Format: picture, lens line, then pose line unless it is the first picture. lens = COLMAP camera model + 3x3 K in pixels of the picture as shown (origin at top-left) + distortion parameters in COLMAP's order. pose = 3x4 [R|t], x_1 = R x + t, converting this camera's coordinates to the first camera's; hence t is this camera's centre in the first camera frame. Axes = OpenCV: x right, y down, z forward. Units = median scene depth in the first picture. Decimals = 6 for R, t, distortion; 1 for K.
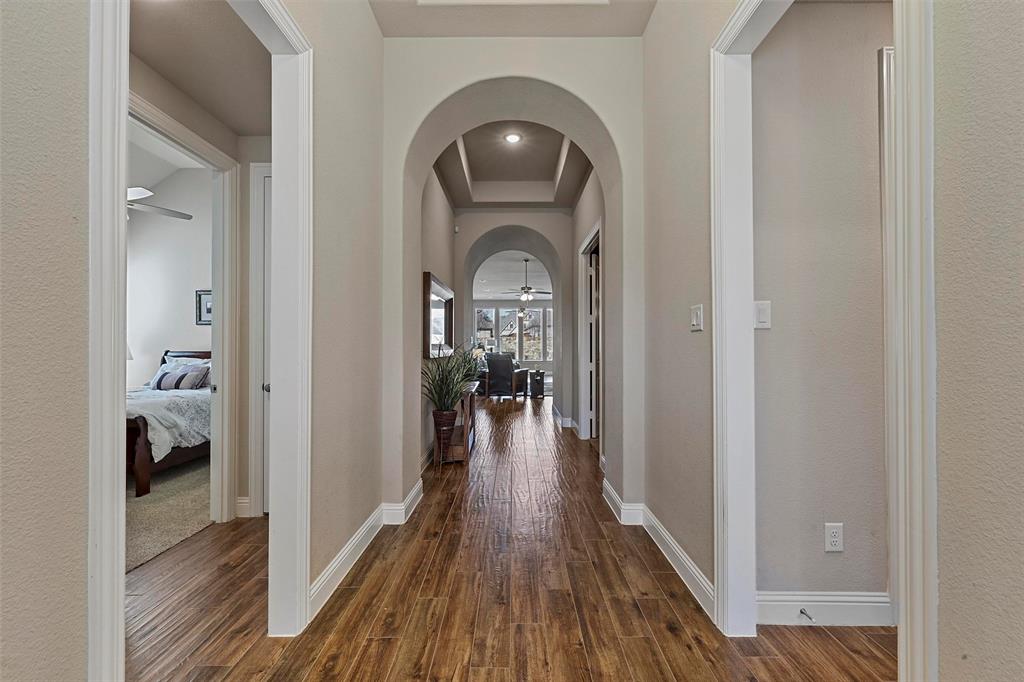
lens RADIAL K [[428.4, 0, 512.2], [0, 428.4, 346.9], [0, 0, 1]] dist [-0.004216, -0.000116]
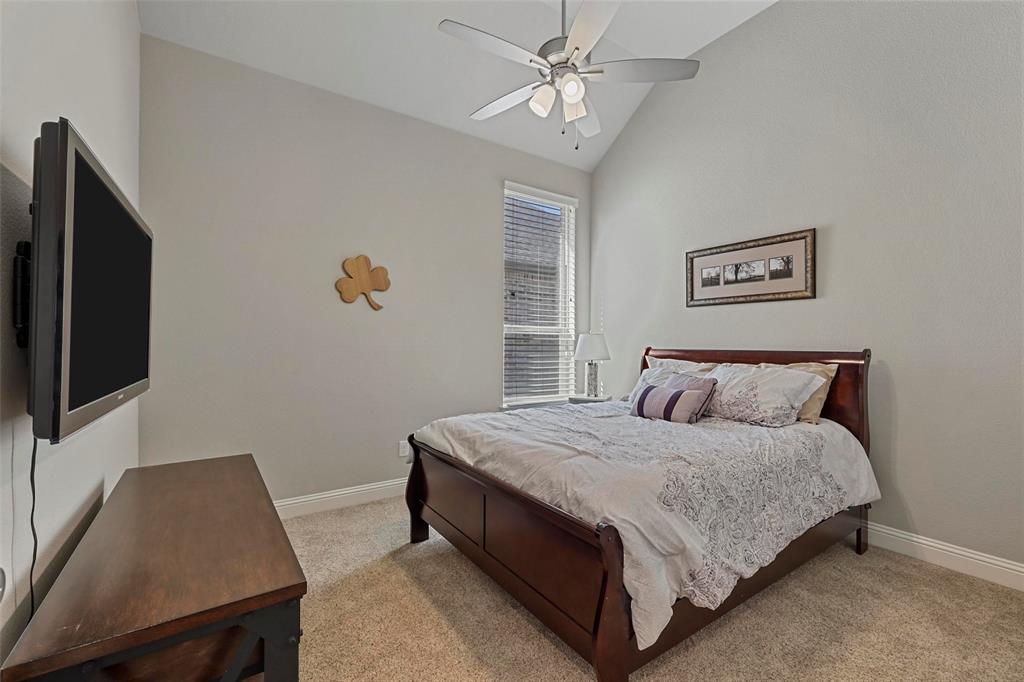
lens RADIAL K [[428.4, 0, 513.5], [0, 428.4, 339.5], [0, 0, 1]] dist [-0.004216, -0.000116]
pose [[0.568789, -0.005397, -0.822465, -0.426278], [0.002554, 0.999985, -0.004795, -0.002227], [0.822479, 0.000627, 0.568795, 0.503267]]
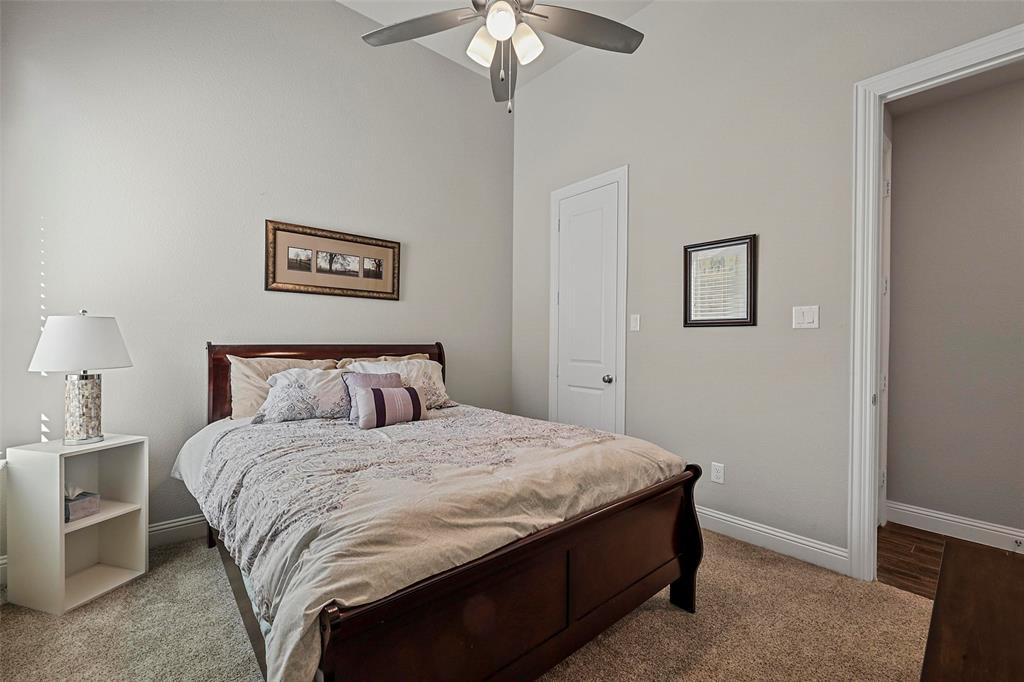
lens RADIAL K [[428.4, 0, 513.2], [0, 428.4, 340.9], [0, 0, 1]] dist [-0.004216, -0.000116]
pose [[0.750544, 0.005908, 0.660794, -0.985235], [-0.015436, 0.999844, 0.008593, -0.002838], [-0.660640, -0.016650, 0.750518, 0.516948]]
